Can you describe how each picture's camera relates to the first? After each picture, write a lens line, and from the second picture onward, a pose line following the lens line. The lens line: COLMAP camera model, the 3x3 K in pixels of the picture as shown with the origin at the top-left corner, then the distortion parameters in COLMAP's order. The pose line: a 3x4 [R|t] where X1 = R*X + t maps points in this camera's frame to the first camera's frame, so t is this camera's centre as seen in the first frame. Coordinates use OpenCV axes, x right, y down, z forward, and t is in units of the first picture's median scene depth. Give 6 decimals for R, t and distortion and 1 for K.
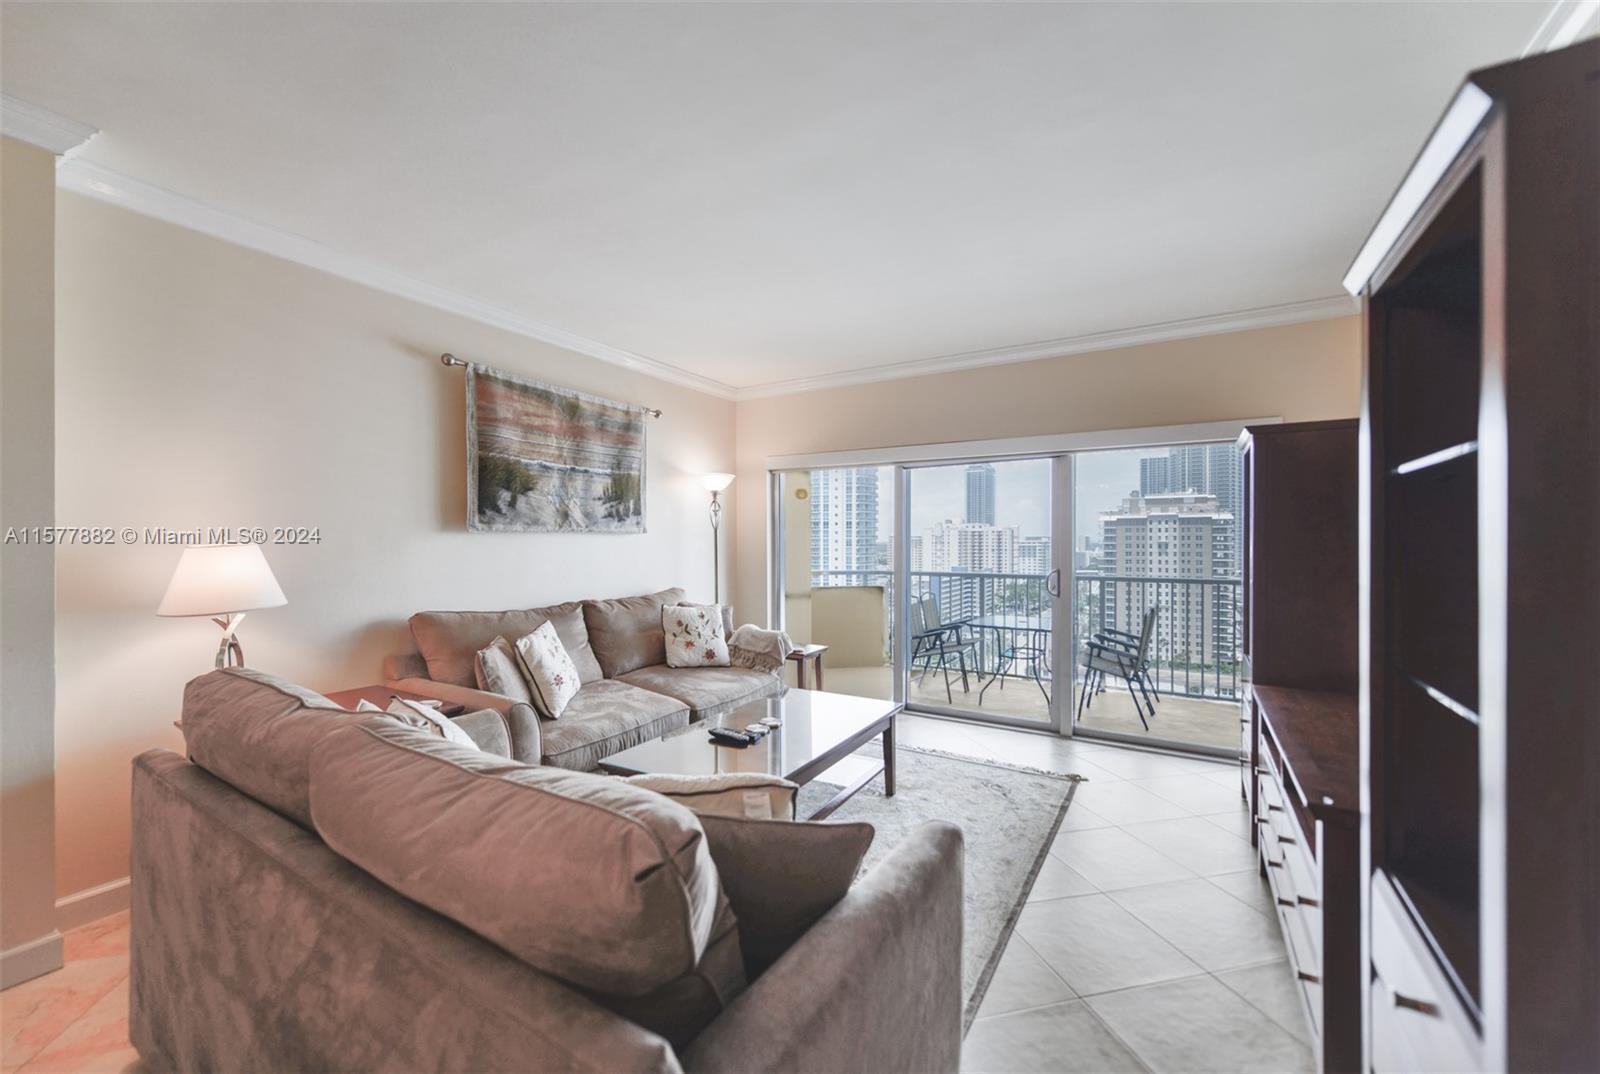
lens RADIAL K [[626.6, 0, 803.6], [0, 626.6, 532.7], [0, 0, 1]] dist [0.004340, -0.003877]
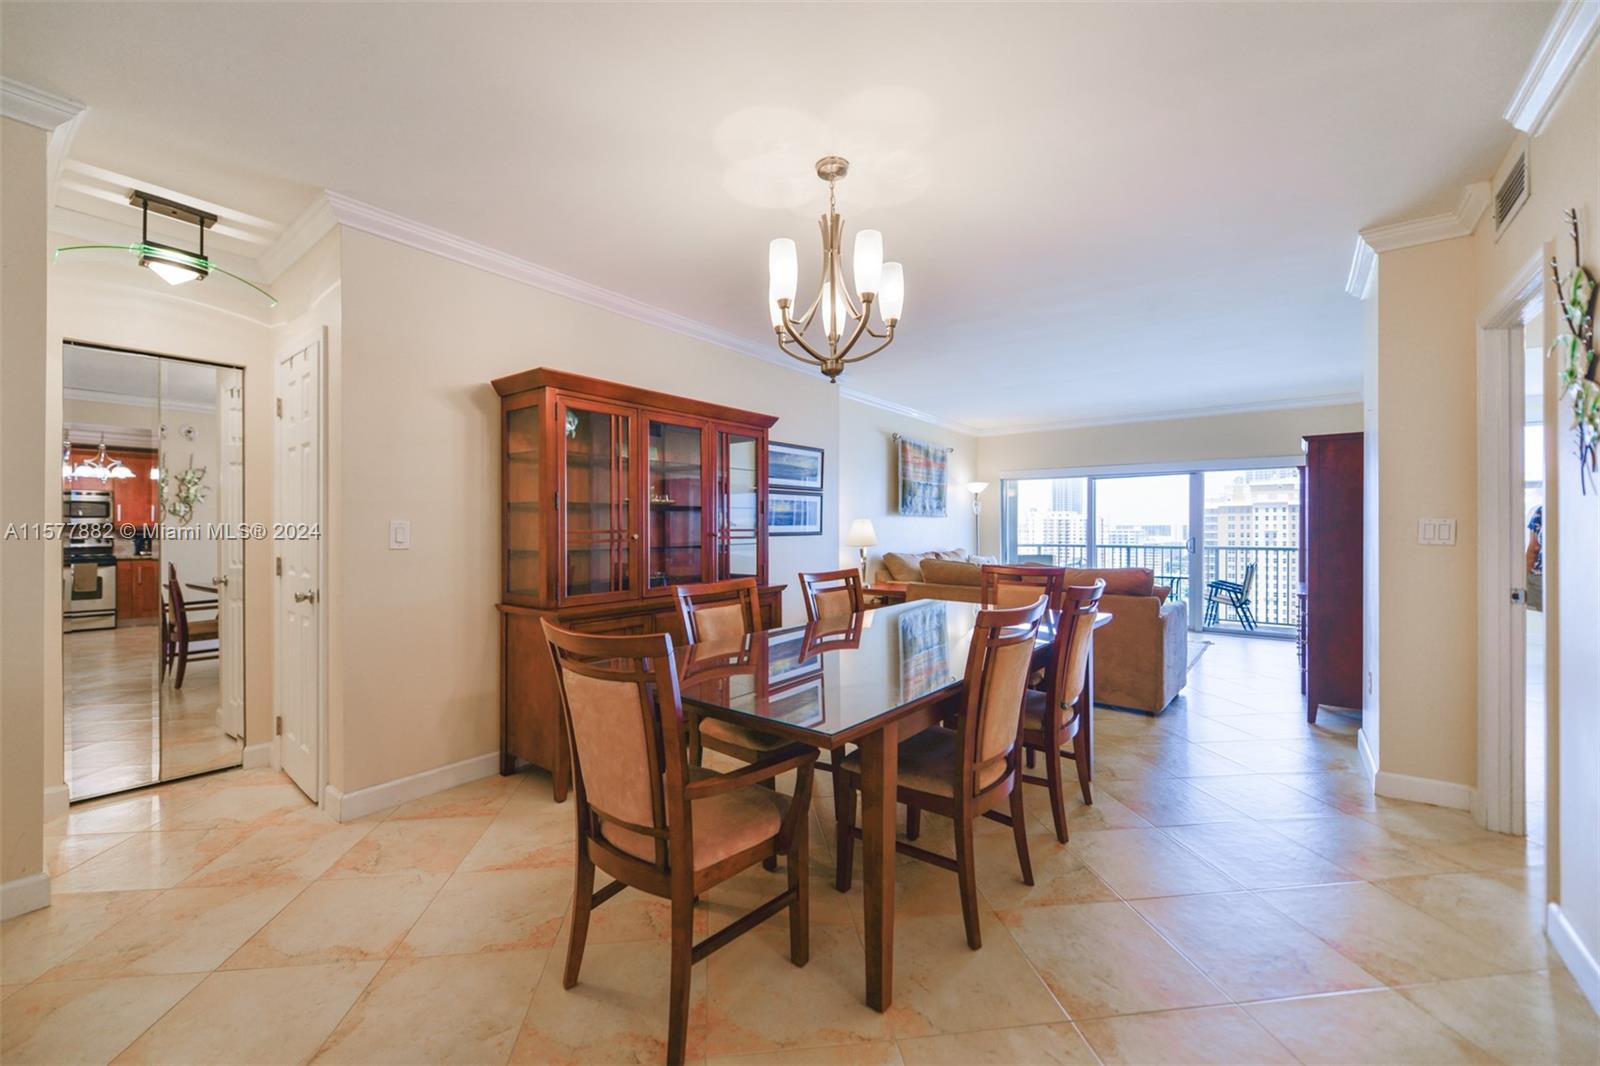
lens RADIAL K [[626.6, 0, 811.1], [0, 626.6, 523.7], [0, 0, 1]] dist [0.004340, -0.003877]
pose [[0.993727, 0.002455, -0.111811, -0.367712], [-0.001856, 0.999983, 0.005460, 0.008159], [0.111822, -0.005218, 0.993715, -0.688487]]
